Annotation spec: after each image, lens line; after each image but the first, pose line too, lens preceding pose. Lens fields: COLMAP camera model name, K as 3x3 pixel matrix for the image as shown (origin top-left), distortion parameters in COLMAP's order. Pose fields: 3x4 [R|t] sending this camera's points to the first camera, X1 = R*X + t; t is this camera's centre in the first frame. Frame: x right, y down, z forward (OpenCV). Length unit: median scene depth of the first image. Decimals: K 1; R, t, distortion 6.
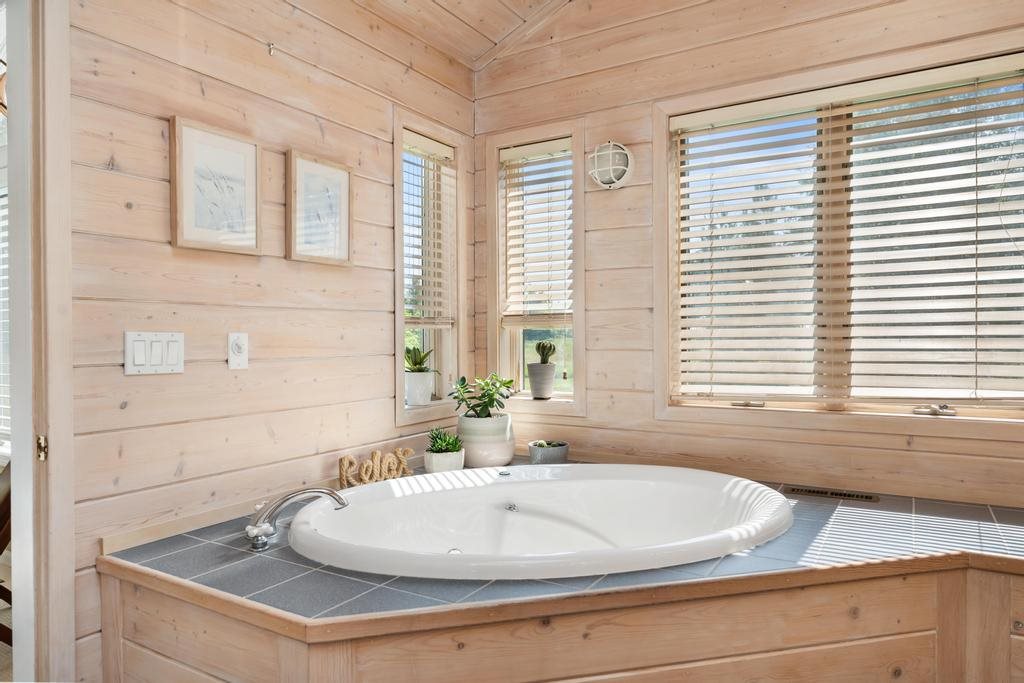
lens RADIAL K [[666.1, 0, 511.1], [0, 666.1, 340.9], [0, 0, 1]] dist [-0.003890, 0.001545]
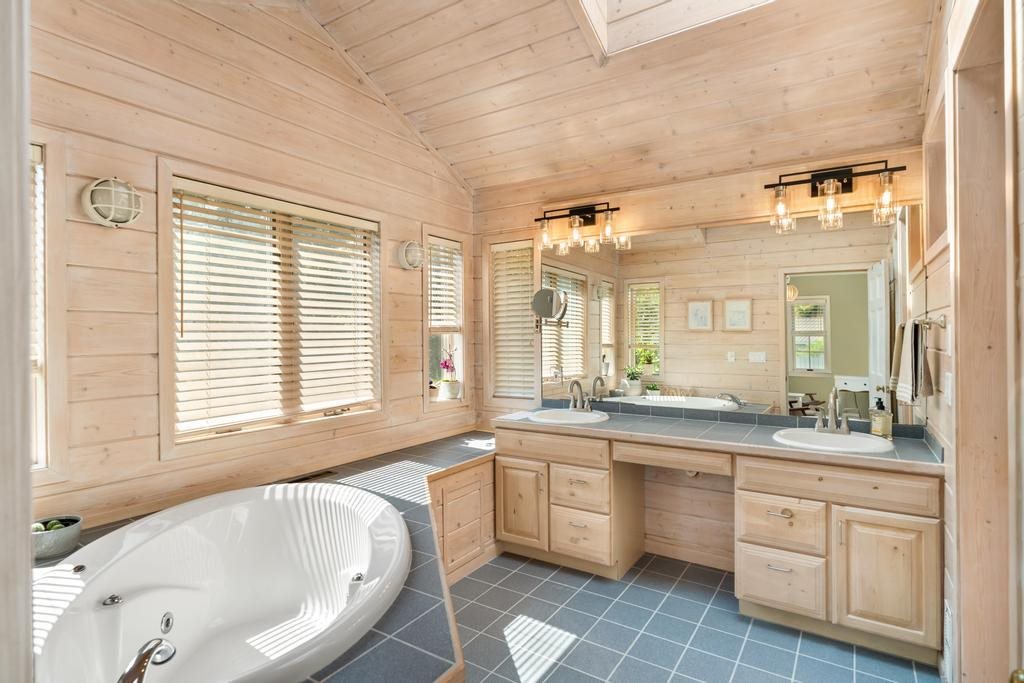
lens RADIAL K [[524.4, 0, 511.5], [0, 524.4, 338.1], [0, 0, 1]] dist [-0.002006, 0.002181]
pose [[0.024694, 0.001100, 0.999694, -0.594347], [0.012516, 0.999921, -0.001409, -0.066677], [-0.999617, 0.012547, 0.024678, 0.437589]]
